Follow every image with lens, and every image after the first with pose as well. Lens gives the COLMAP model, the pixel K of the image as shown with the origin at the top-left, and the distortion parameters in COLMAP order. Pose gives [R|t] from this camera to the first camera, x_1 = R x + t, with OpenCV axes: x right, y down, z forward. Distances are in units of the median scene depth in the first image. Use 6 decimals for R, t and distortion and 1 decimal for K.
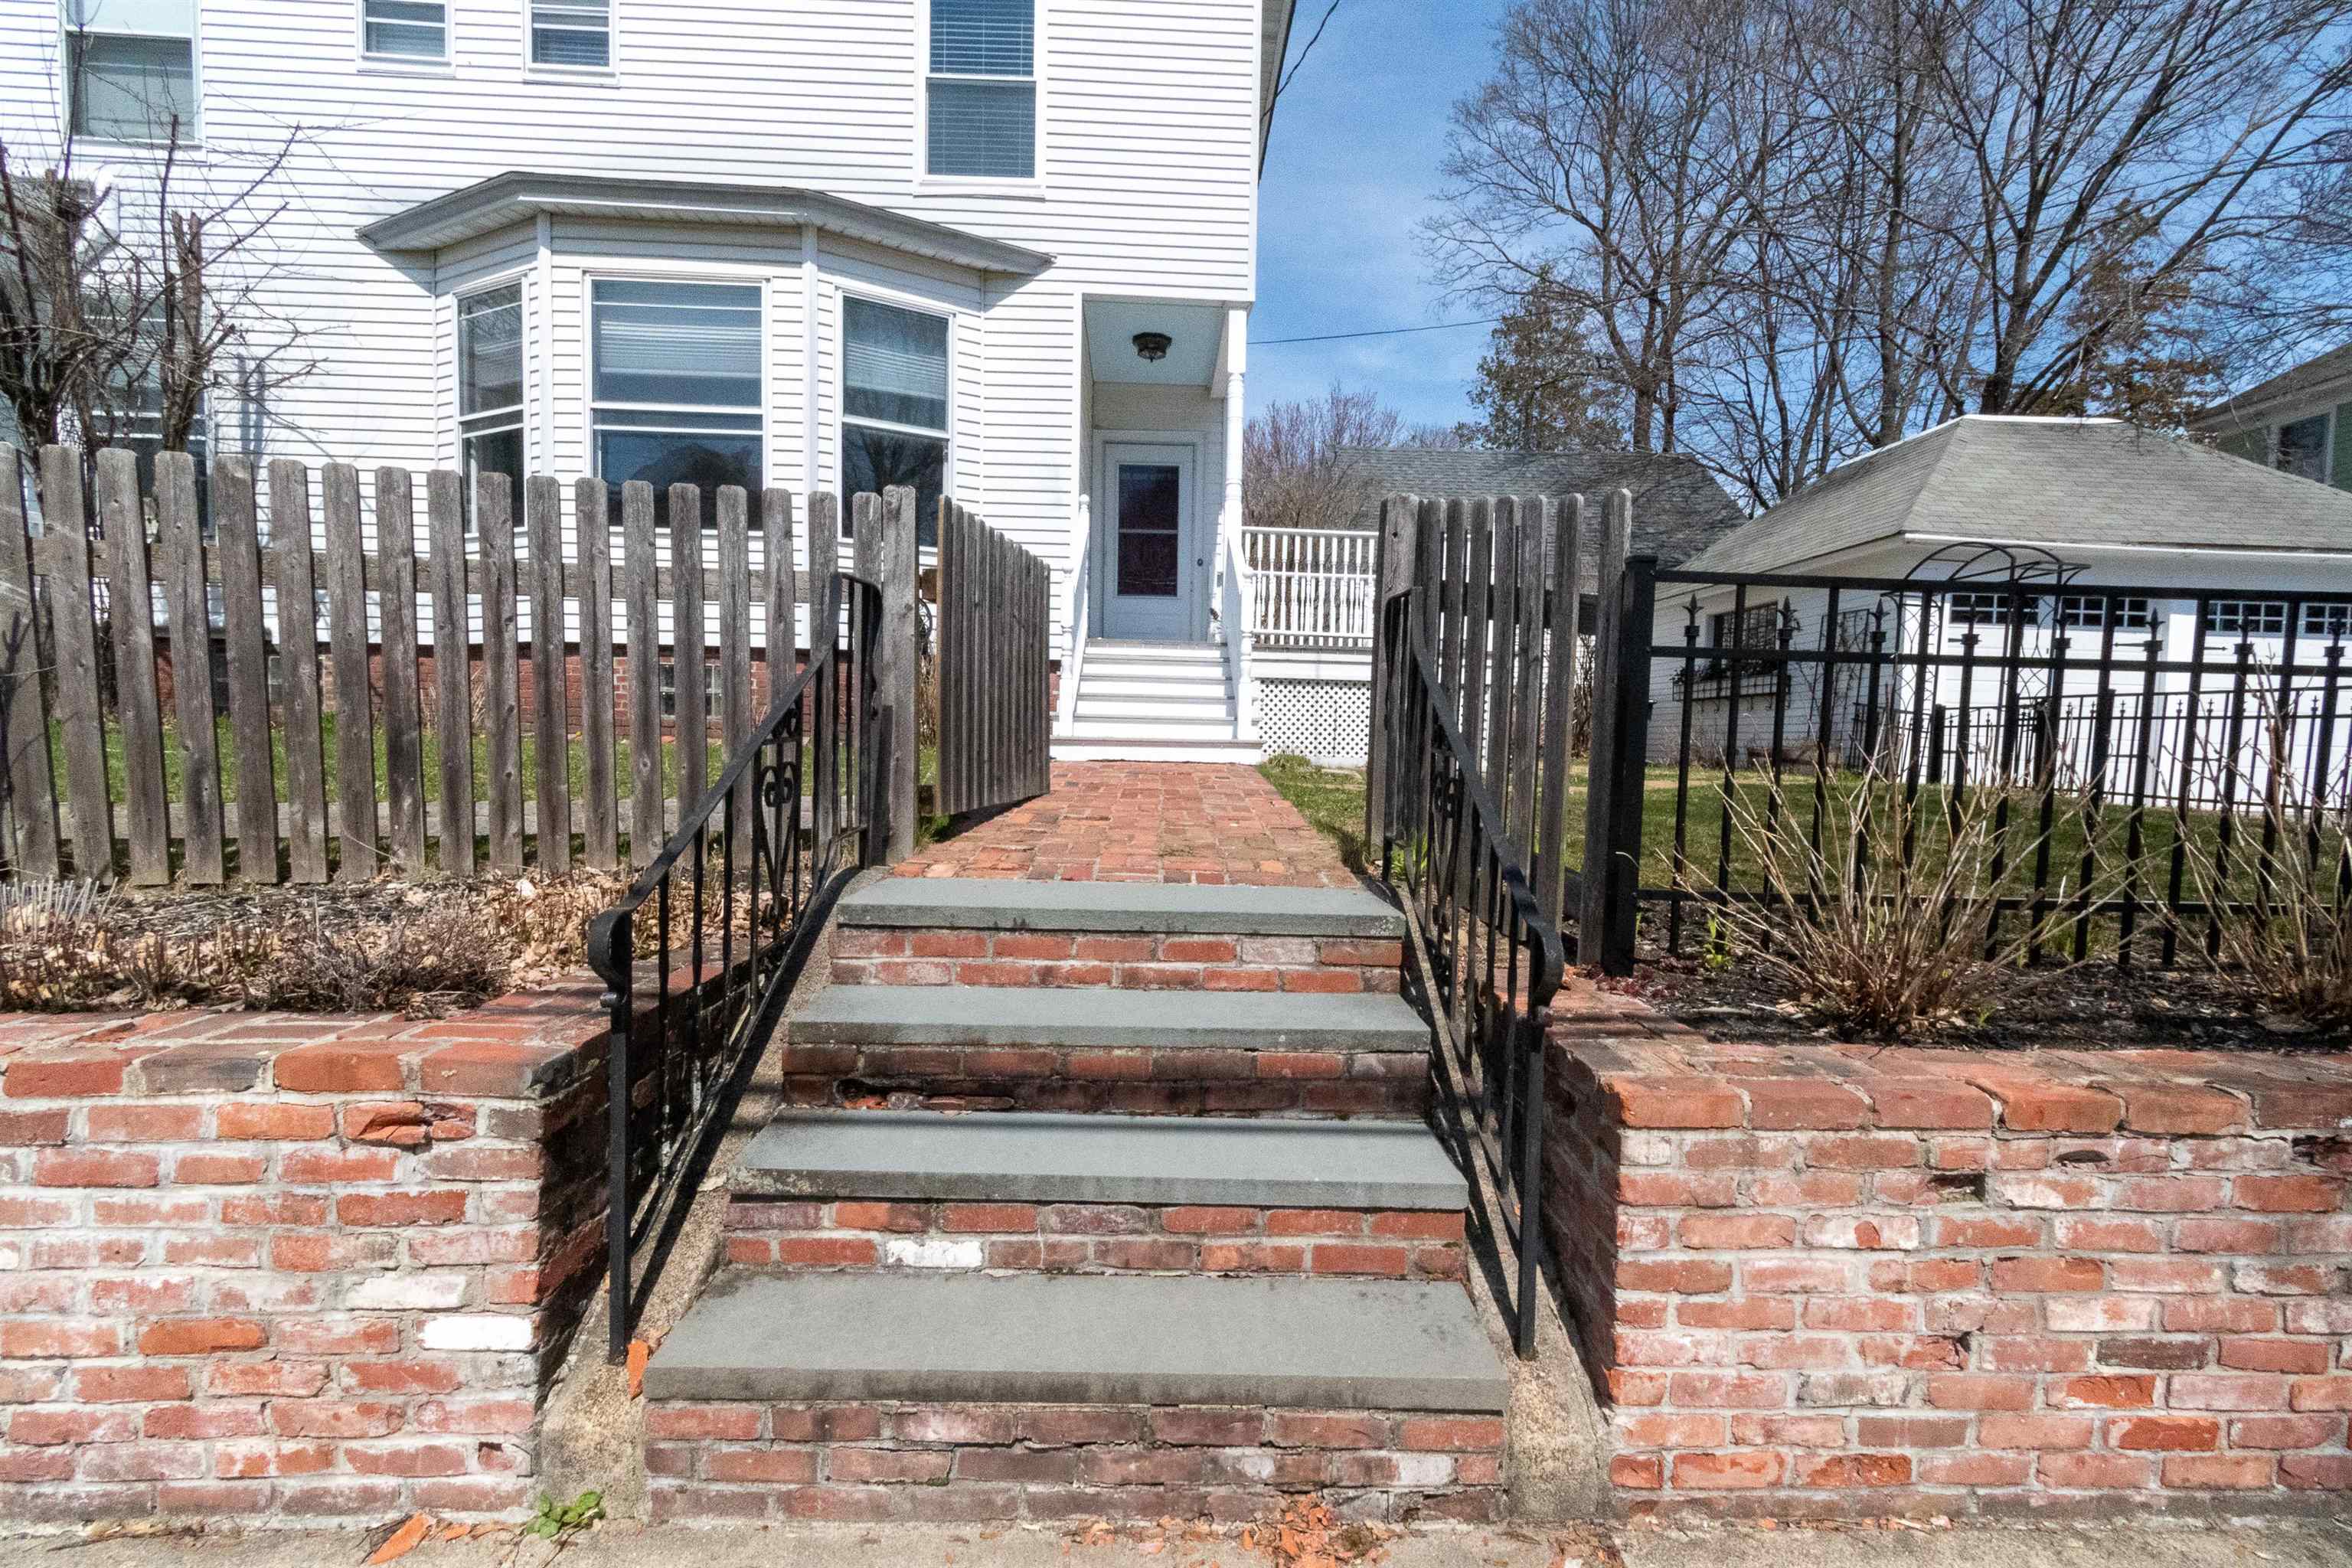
lens RADIAL K [[1009.4, 0, 1176.0], [0, 1009.4, 784.0], [0, 0, 1]] dist [0.002687, 0.000448]
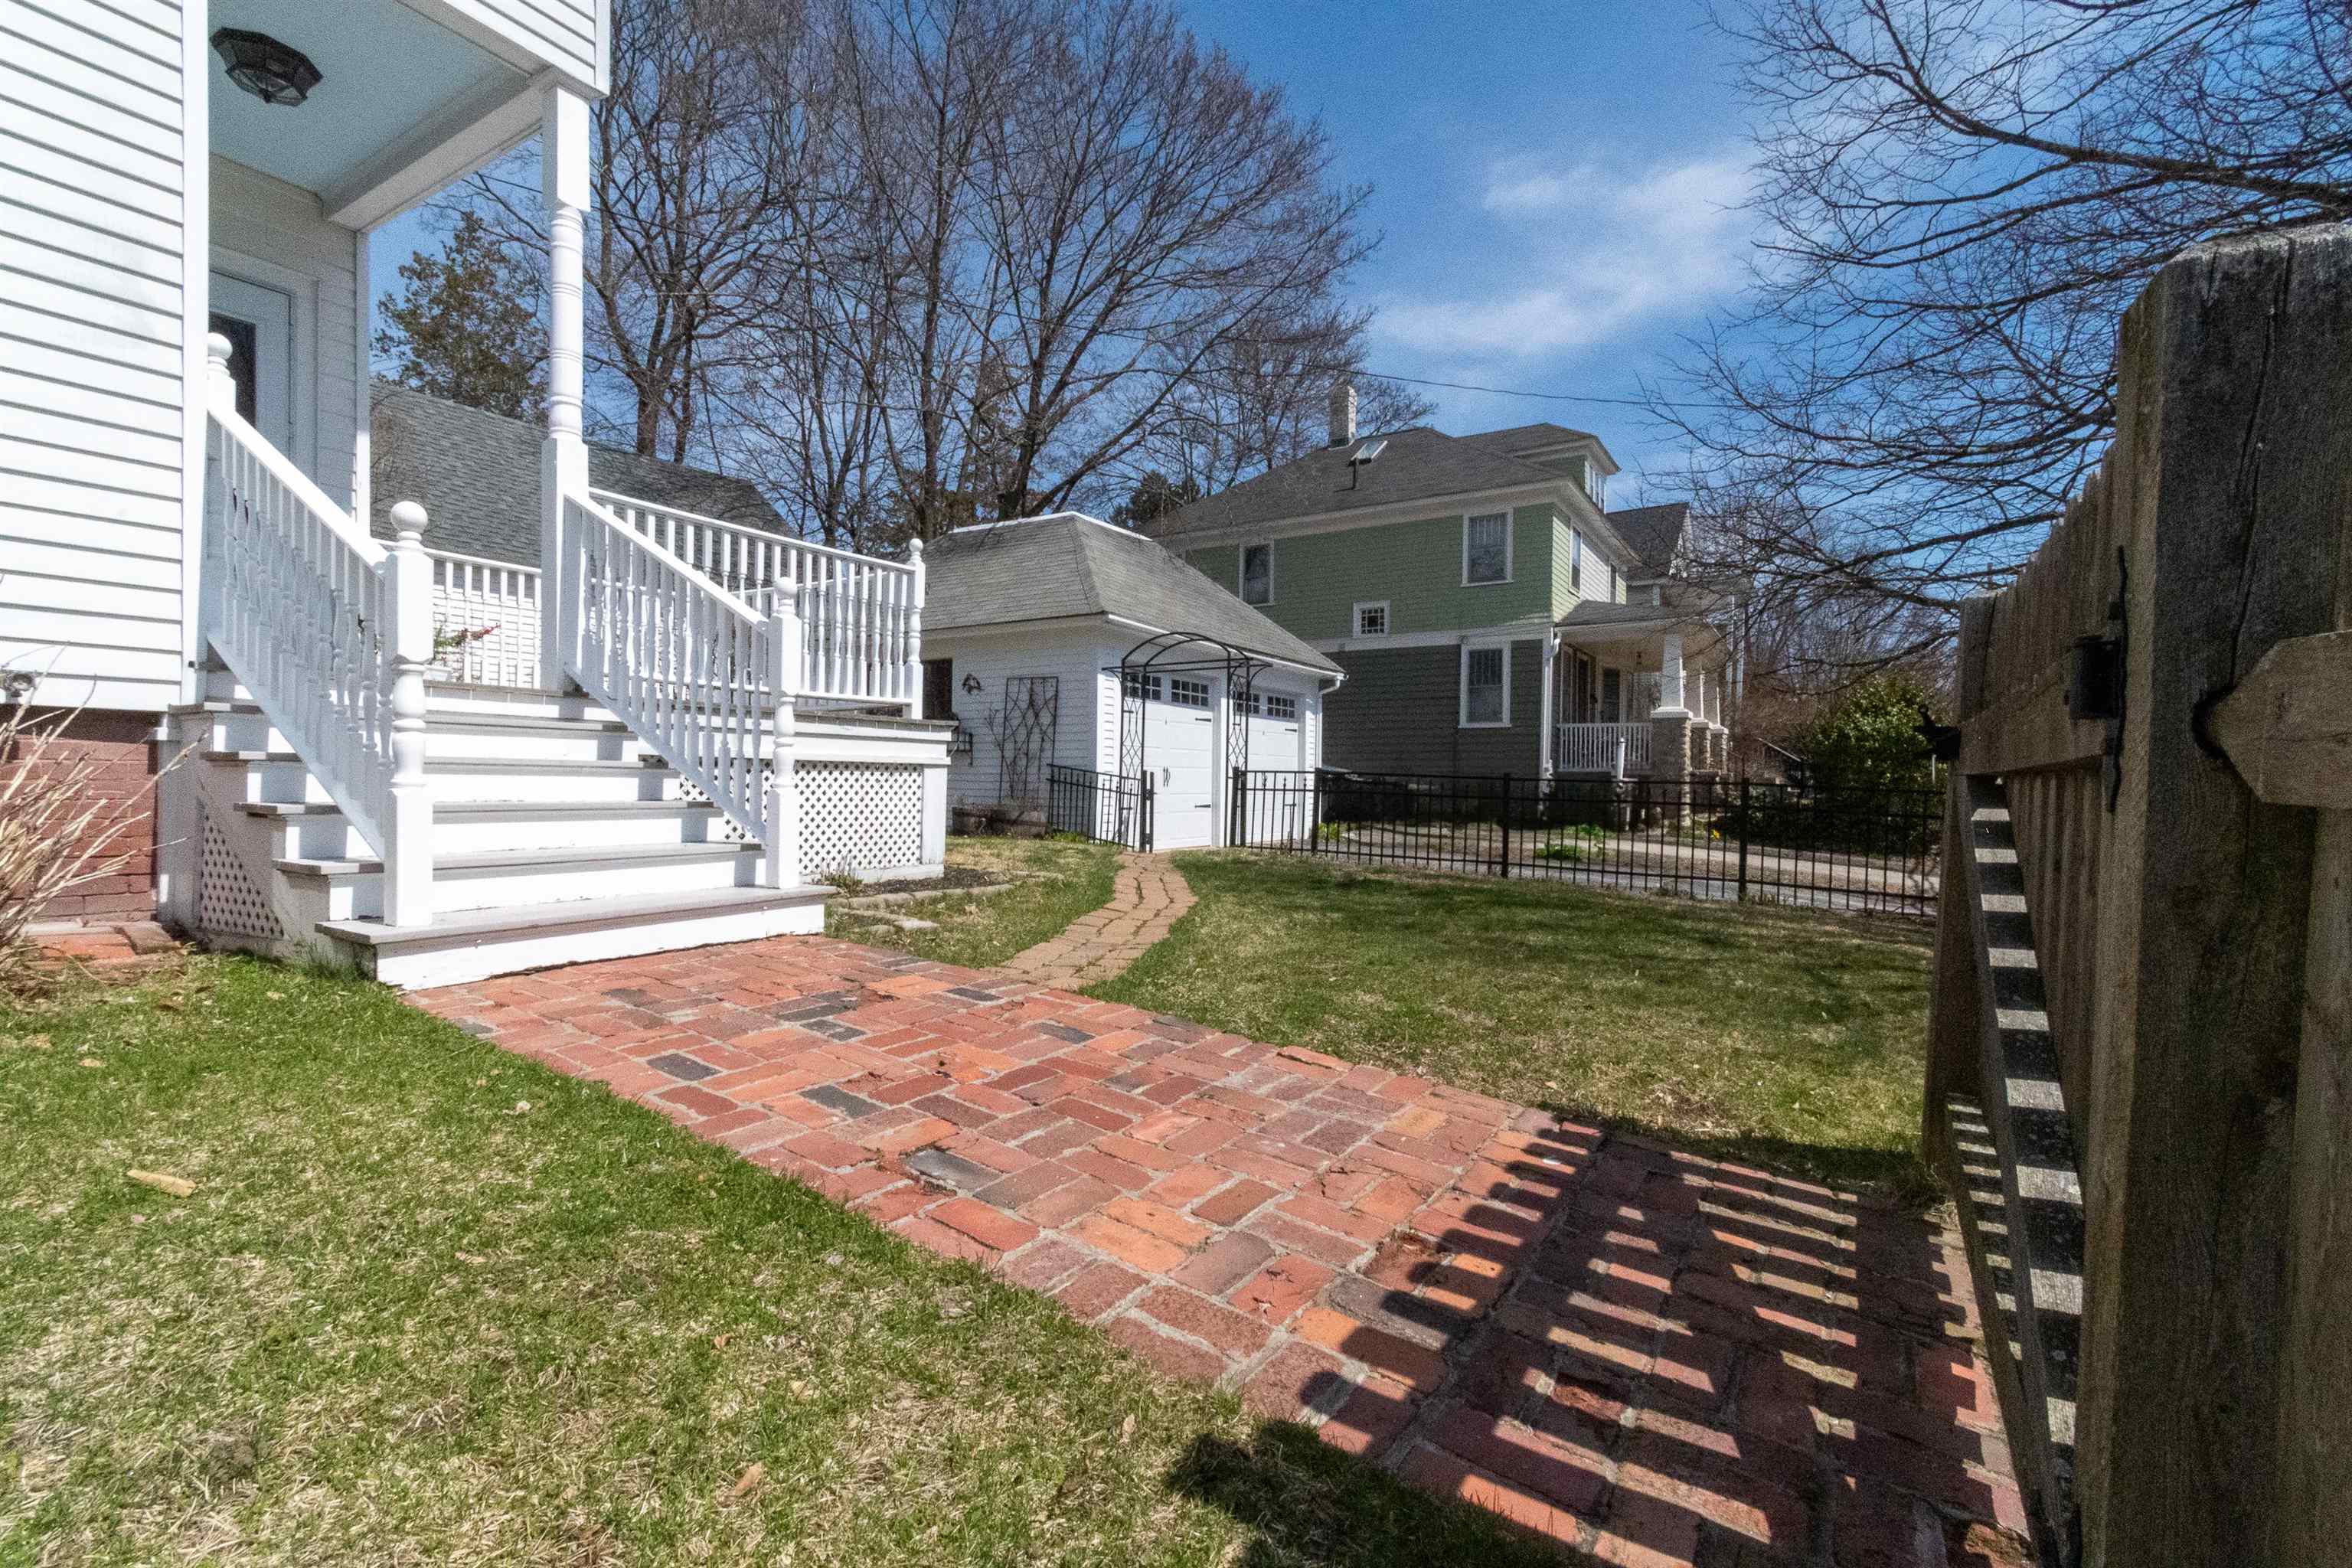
lens RADIAL K [[1076.5, 0, 1176.0], [0, 1076.5, 784.0], [0, 0, 1]] dist [0.000638, 0.000122]
pose [[0.541698, -0.025081, 0.840199, -0.262716], [0.057894, 0.998294, -0.007525, -0.071198], [-0.838577, 0.052719, 0.542226, 0.425601]]
